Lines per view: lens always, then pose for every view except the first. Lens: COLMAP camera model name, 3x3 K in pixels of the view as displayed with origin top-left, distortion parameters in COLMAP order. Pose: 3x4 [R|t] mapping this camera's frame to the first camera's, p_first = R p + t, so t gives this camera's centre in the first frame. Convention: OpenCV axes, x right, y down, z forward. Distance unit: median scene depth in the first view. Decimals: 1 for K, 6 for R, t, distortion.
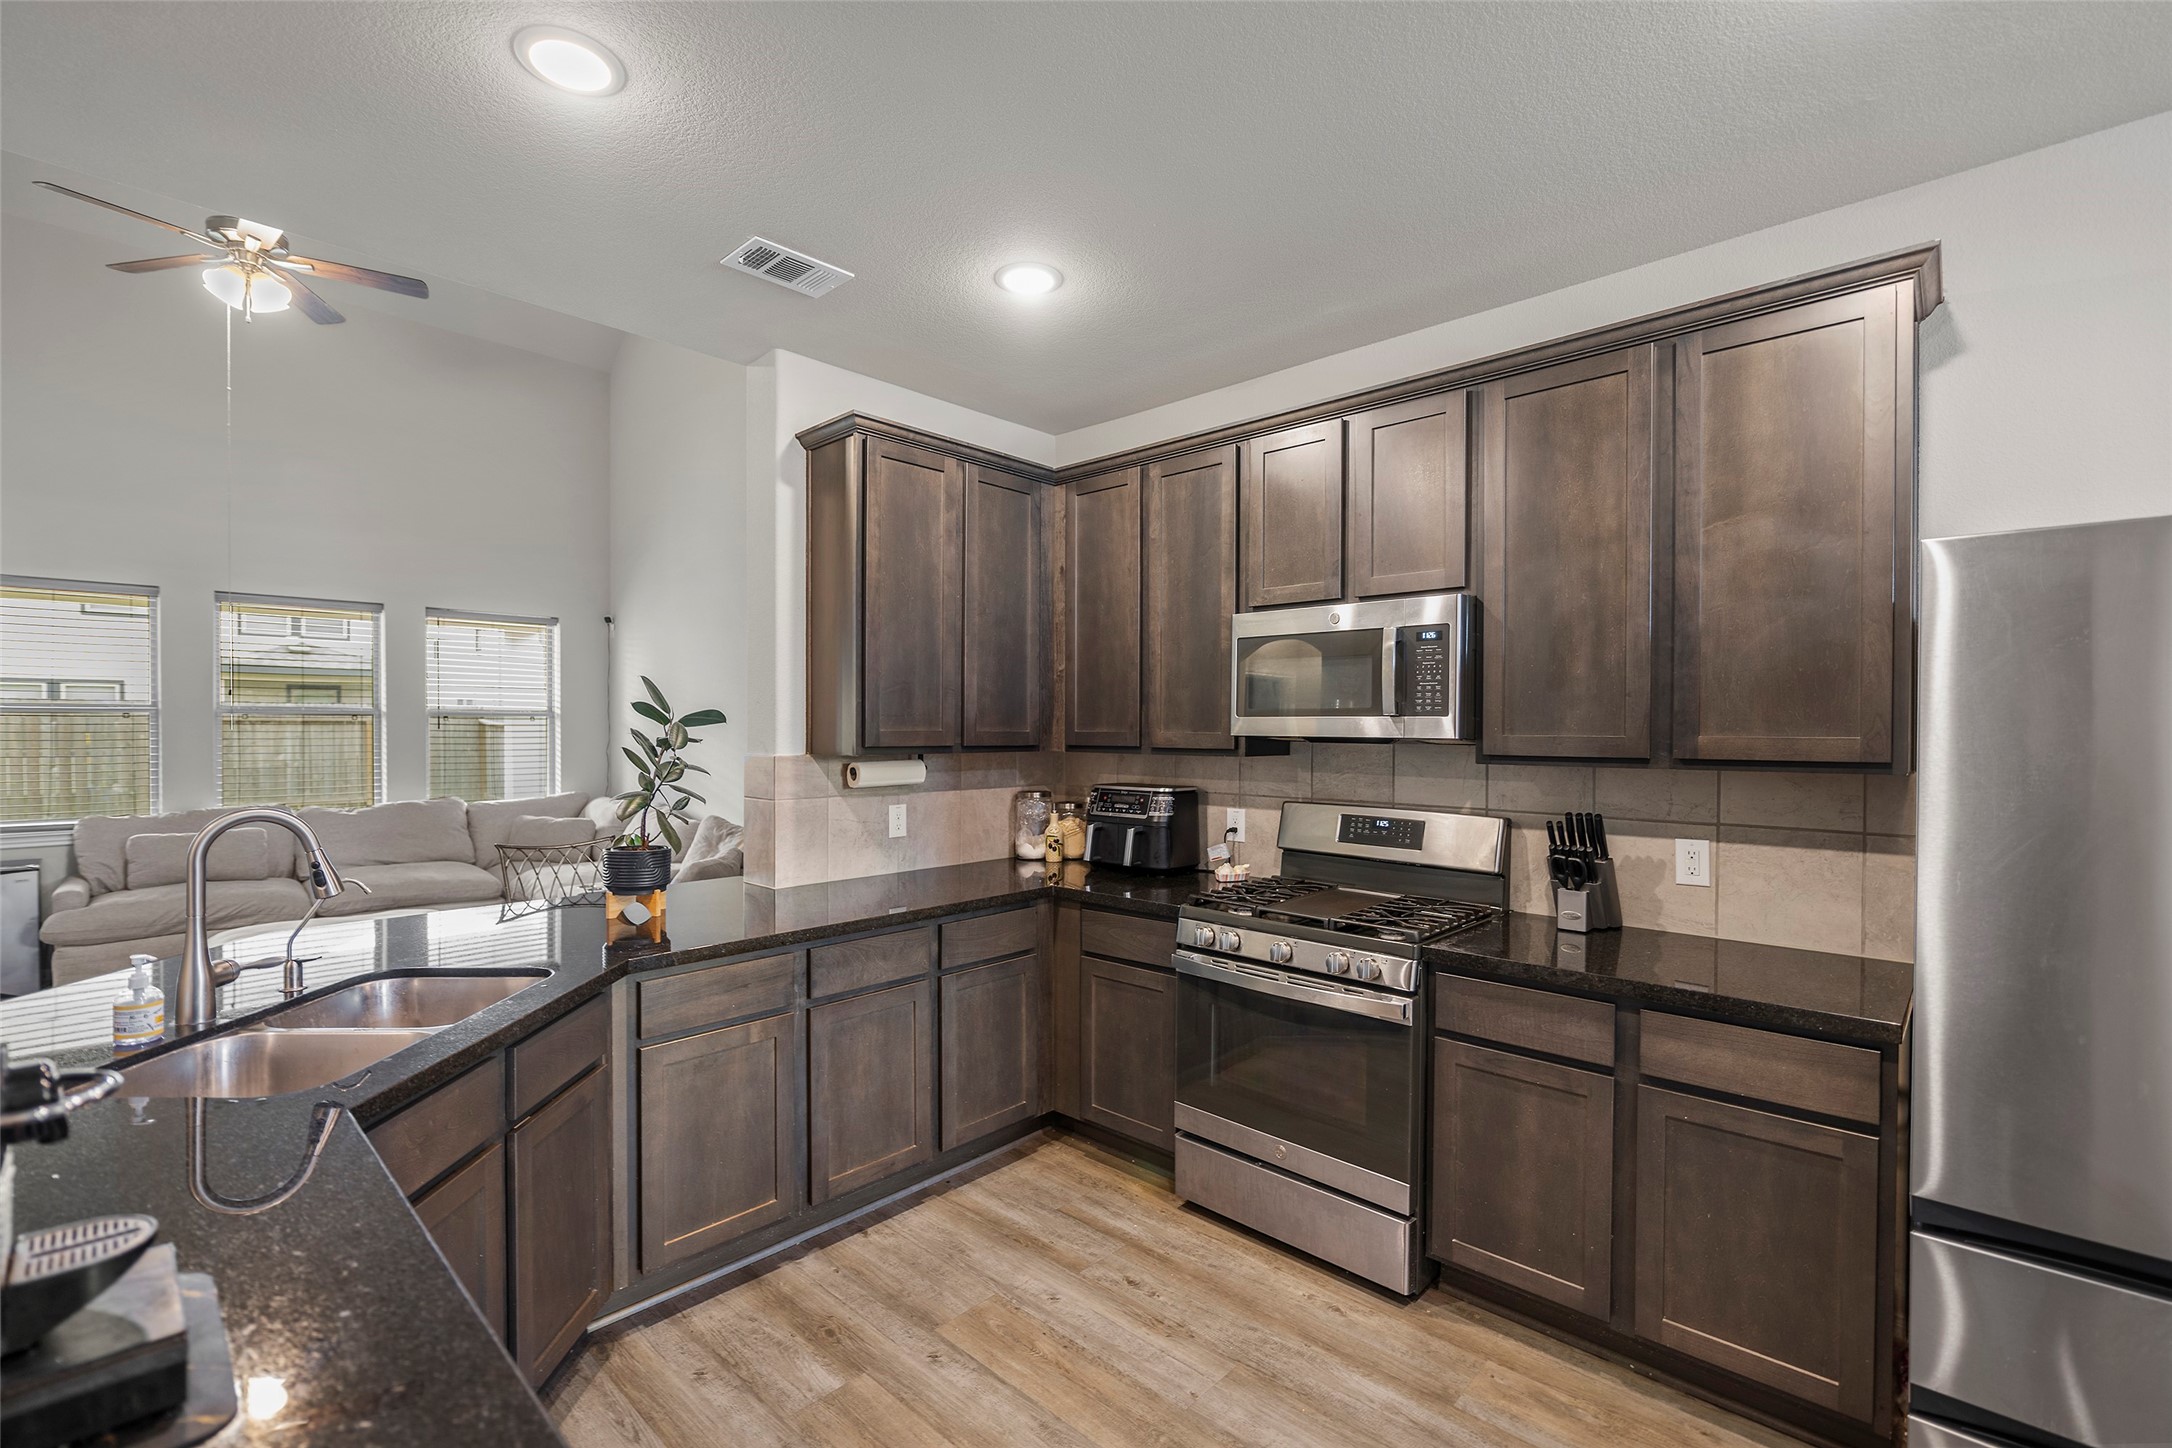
lens RADIAL K [[921.2, 0, 1082.4], [0, 921.2, 732.8], [0, 0, 1]] dist [-0.018569, -0.000389]
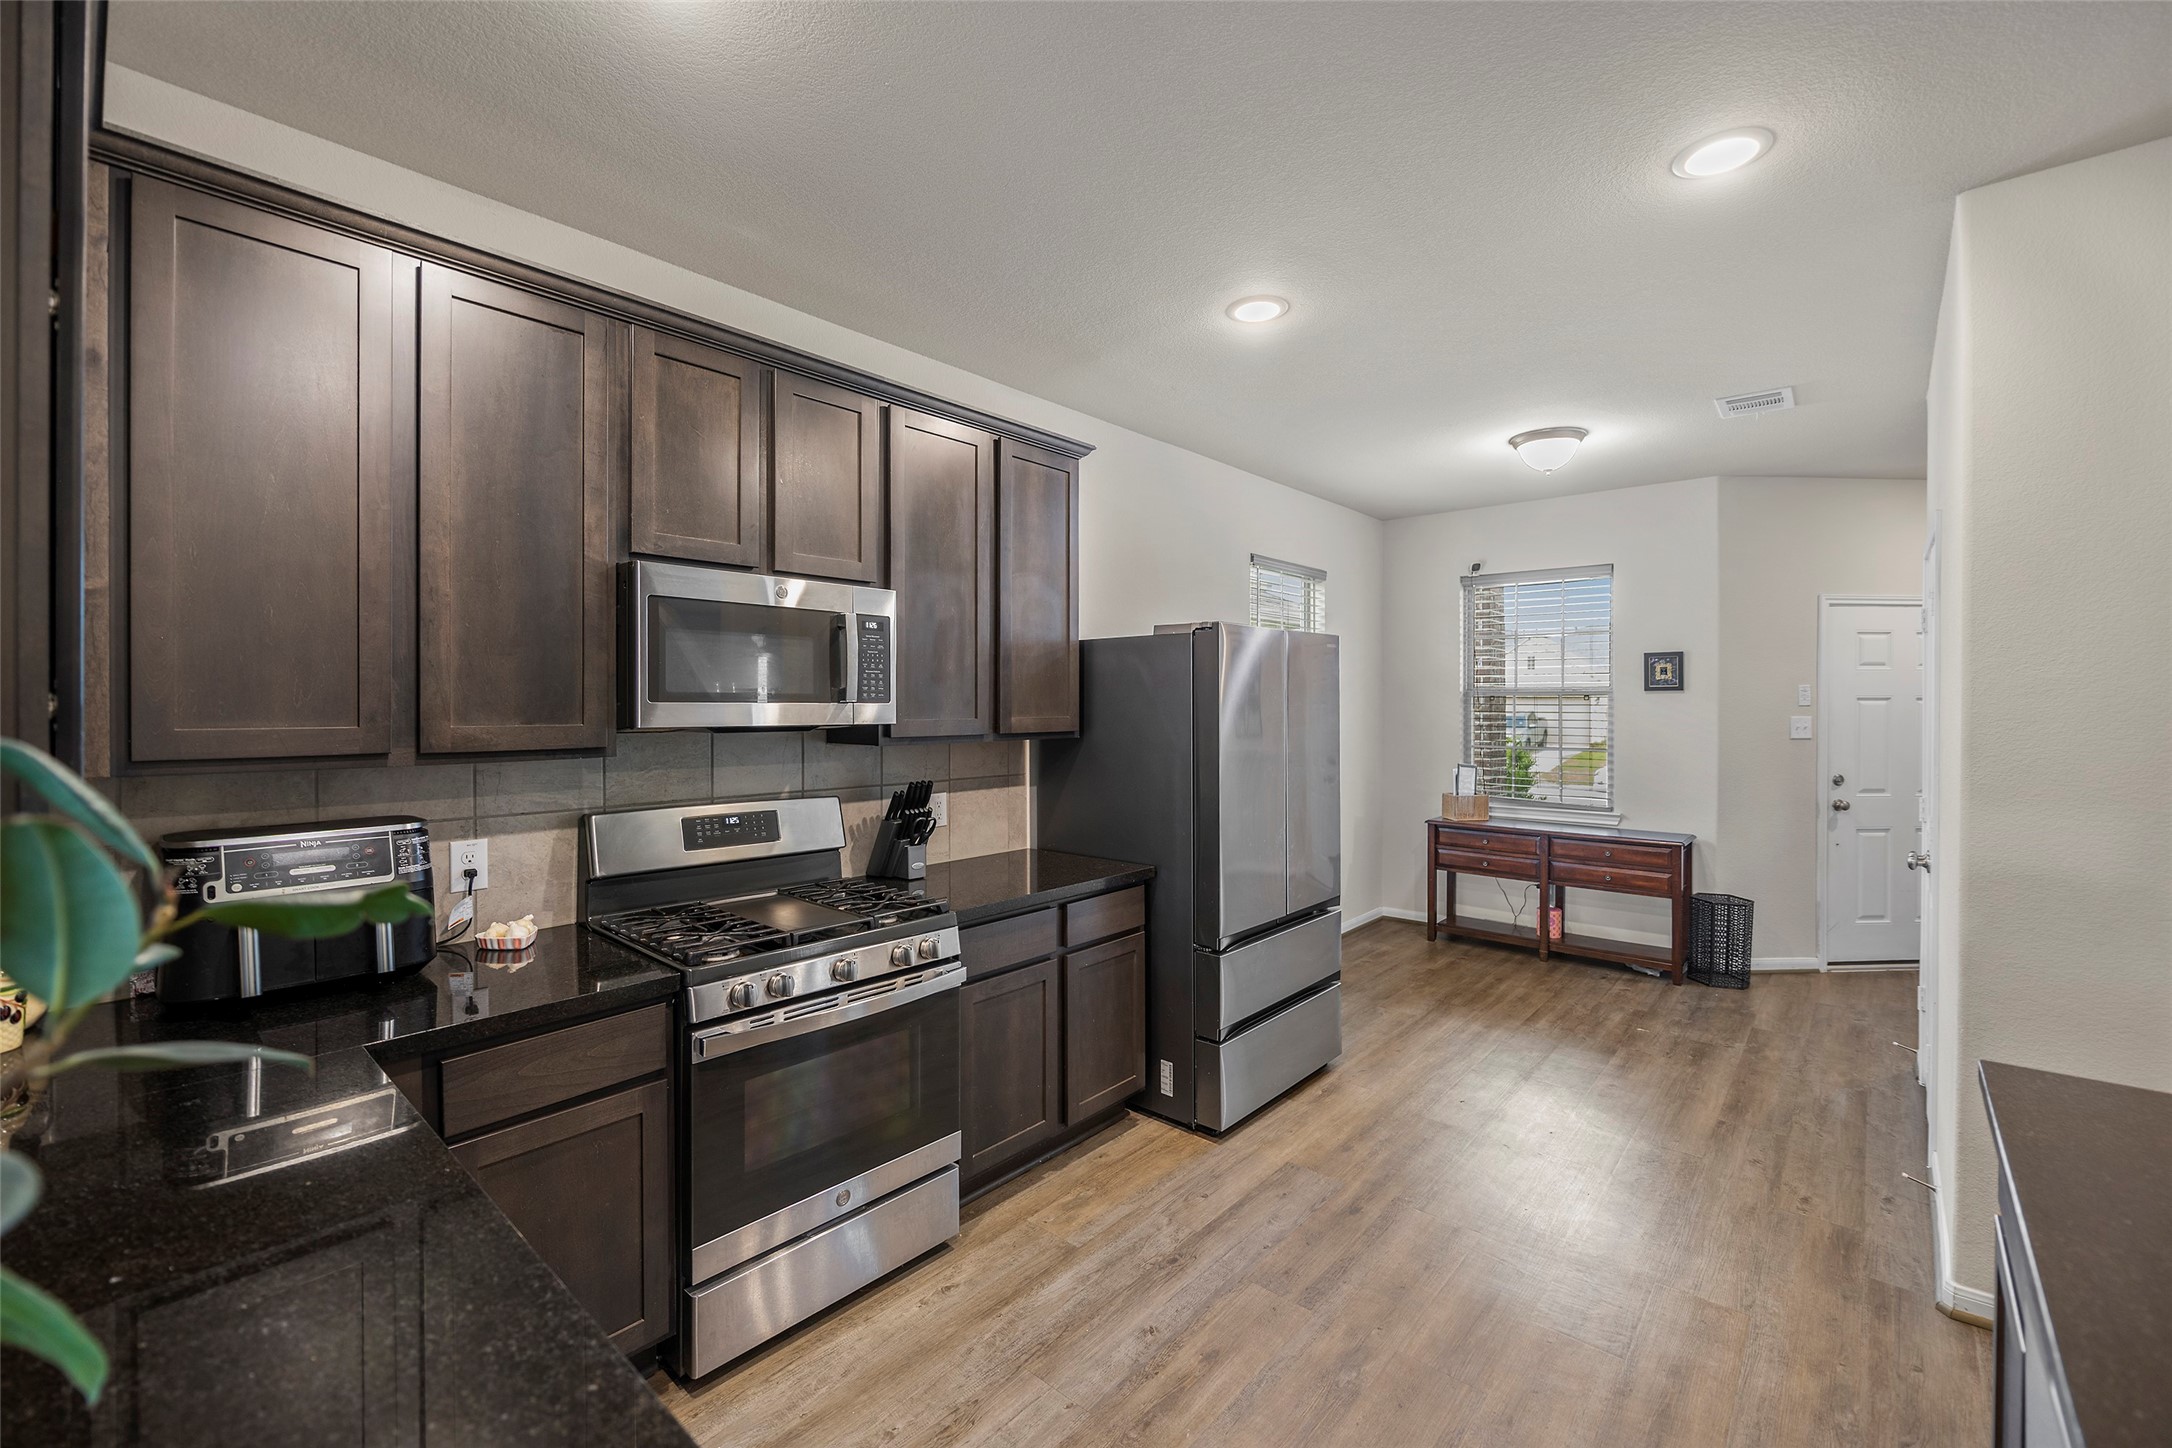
lens RADIAL K [[885.1, 0, 1100.2], [0, 885.1, 706.3], [0, 0, 1]] dist [0.004147, 0.000077]
pose [[-0.032417, -0.008015, 0.999442, -0.608382], [0.003338, 0.999961, 0.008128, -0.020702], [-0.999469, 0.003600, -0.032389, 0.738905]]
